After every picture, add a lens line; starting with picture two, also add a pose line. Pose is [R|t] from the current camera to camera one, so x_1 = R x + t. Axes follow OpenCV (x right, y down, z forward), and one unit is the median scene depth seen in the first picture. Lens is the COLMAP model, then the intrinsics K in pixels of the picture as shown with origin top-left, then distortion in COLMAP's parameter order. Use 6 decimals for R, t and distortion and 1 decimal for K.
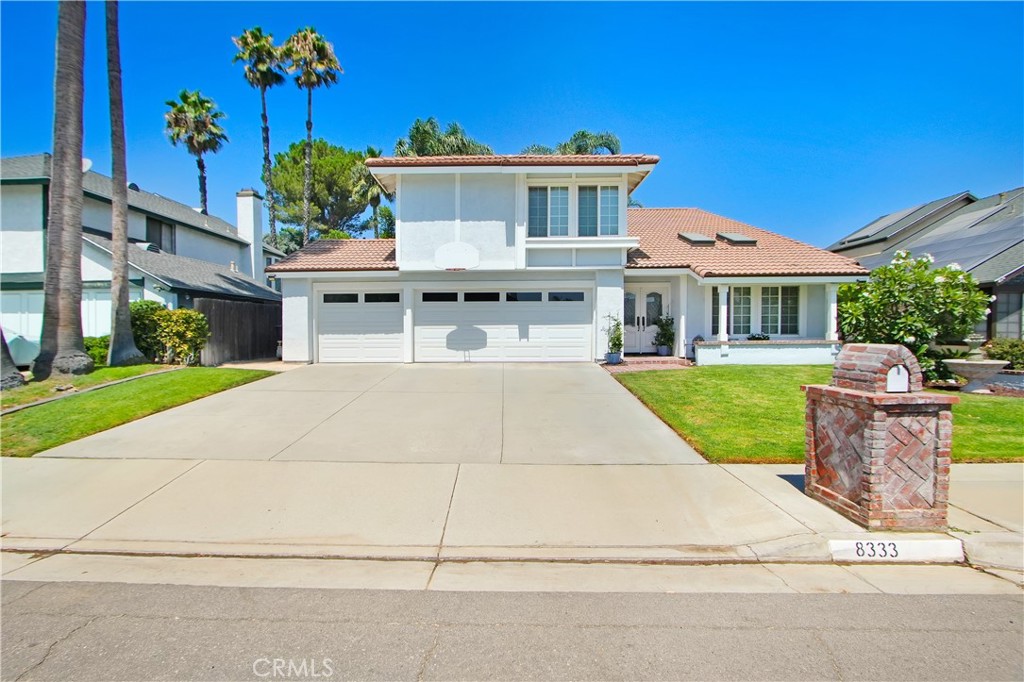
lens RADIAL K [[420.6, 0, 512.0], [0, 420.6, 341.0], [0, 0, 1]] dist [-0.021883, -0.000046]
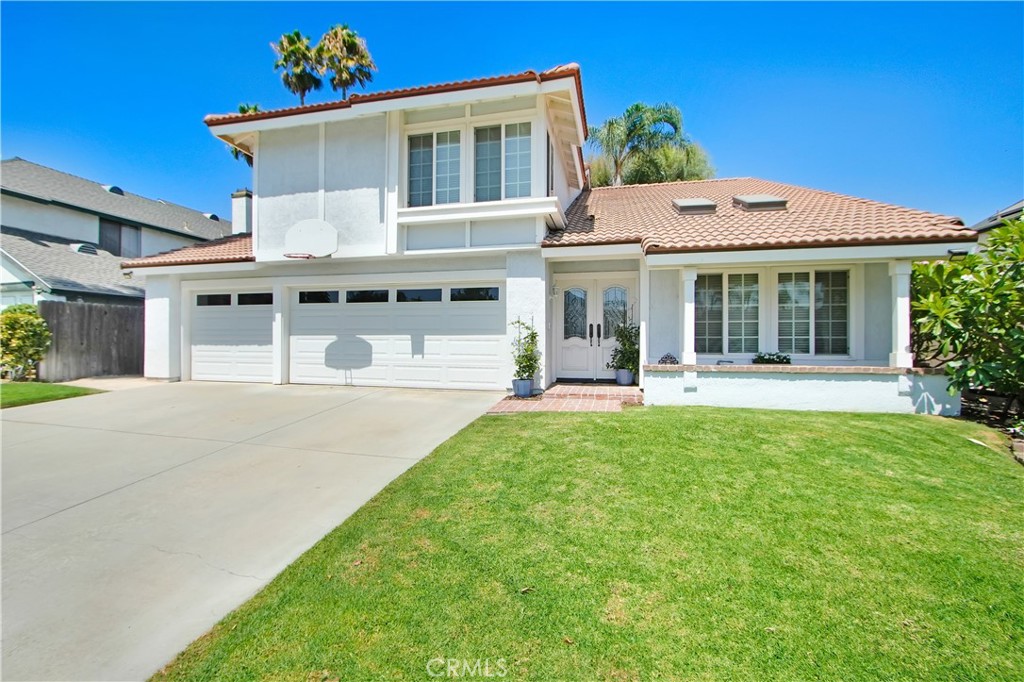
lens RADIAL K [[453.2, 0, 514.6], [0, 453.2, 338.3], [0, 0, 1]] dist [-0.026426, 0.000434]
pose [[0.980229, 0.008959, -0.197664, 0.350904], [-0.016432, 0.999210, -0.036198, -0.008647], [0.197184, 0.038730, 0.979601, 0.306025]]
